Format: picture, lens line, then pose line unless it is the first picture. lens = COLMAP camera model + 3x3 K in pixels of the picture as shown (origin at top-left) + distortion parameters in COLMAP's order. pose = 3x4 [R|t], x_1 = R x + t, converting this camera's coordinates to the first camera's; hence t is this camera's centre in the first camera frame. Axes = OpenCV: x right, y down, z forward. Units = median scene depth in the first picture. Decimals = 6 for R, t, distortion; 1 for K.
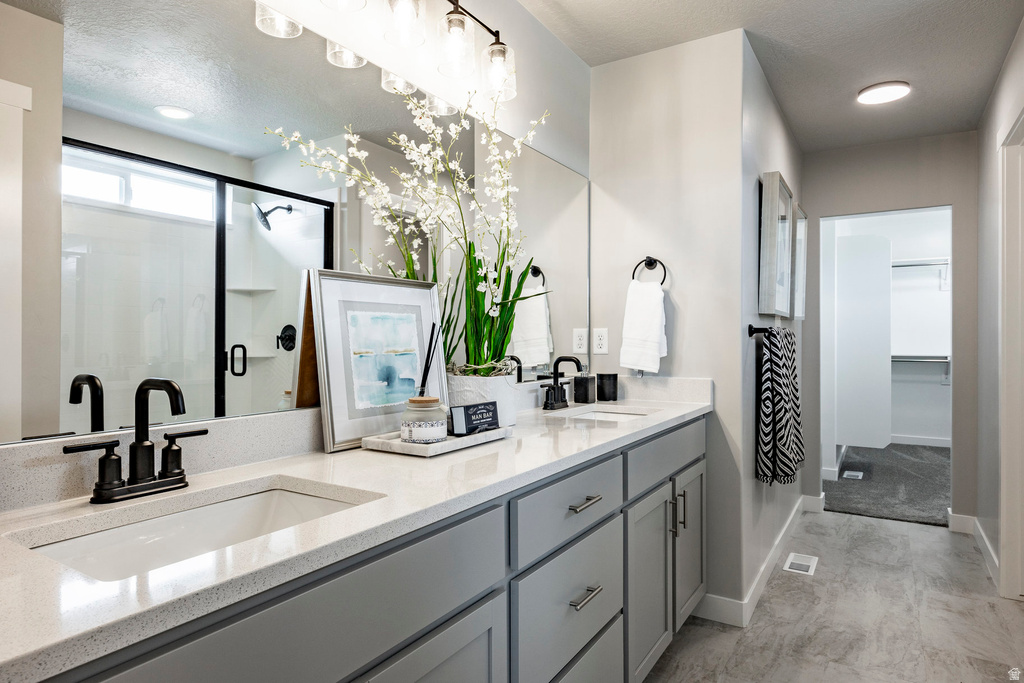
lens RADIAL K [[608.4, 0, 508.2], [0, 608.4, 343.0], [0, 0, 1]] dist [0.009542, 0.000654]
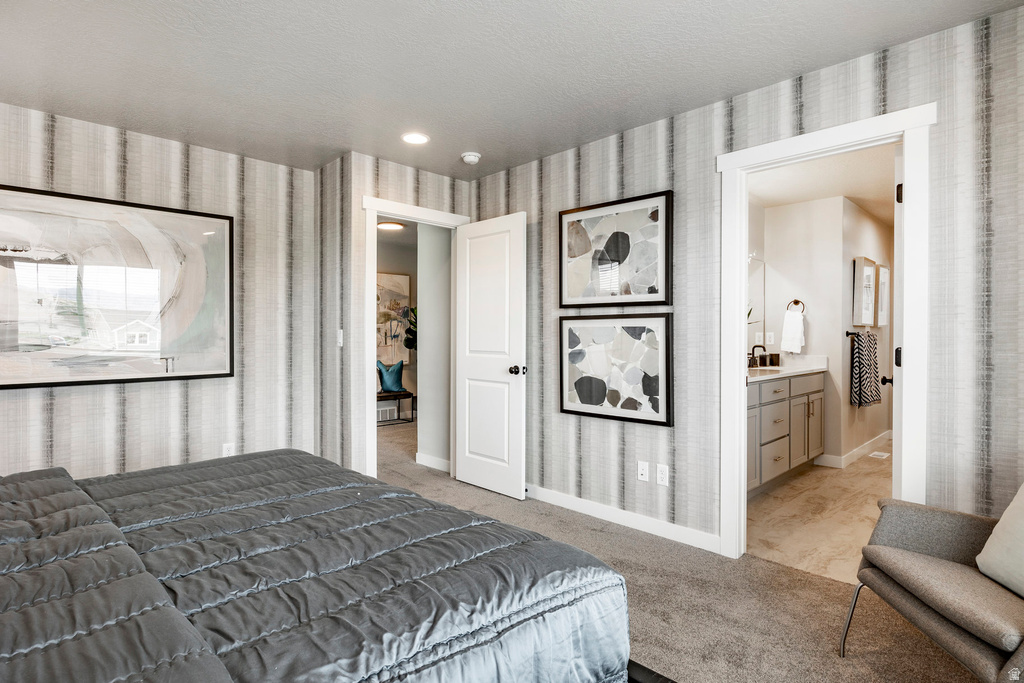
lens RADIAL K [[539.0, 0, 513.4], [0, 539.0, 346.6], [0, 0, 1]] dist [-0.005257, -0.000216]
pose [[0.974842, 0.001665, -0.222891, -0.312471], [0.001039, 0.999927, 0.012014, 0.001103], [0.222894, -0.011944, 0.974769, -1.065673]]
